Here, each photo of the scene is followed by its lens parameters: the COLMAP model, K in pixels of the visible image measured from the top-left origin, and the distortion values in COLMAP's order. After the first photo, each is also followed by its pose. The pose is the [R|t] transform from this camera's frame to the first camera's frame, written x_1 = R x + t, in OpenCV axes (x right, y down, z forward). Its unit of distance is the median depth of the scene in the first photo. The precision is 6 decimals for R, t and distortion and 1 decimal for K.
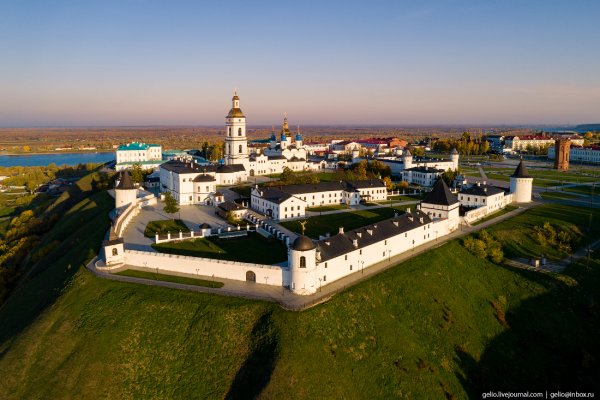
lens RADIAL K [[426.6, 0, 300.0], [0, 426.6, 171.5], [0, 0, 1]] dist [-0.000945, -0.000095]
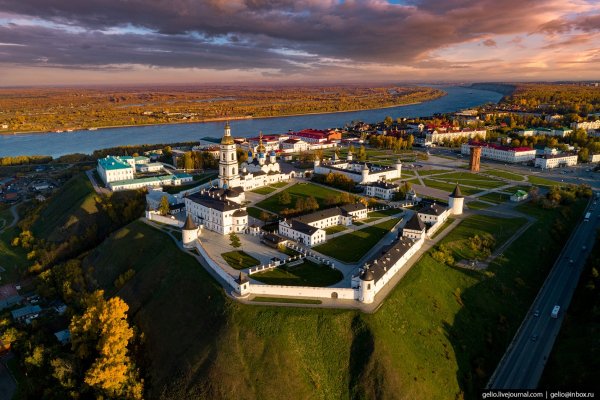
lens RADIAL K [[460.3, 0, 290.5], [0, 460.3, 200.7], [0, 0, 1]] dist [-0.001379, 0.000283]
pose [[0.977530, -0.058629, 0.202477, -0.401294], [0.027030, 0.987476, 0.155437, -0.268346], [-0.209055, -0.146472, 0.966872, -0.452063]]
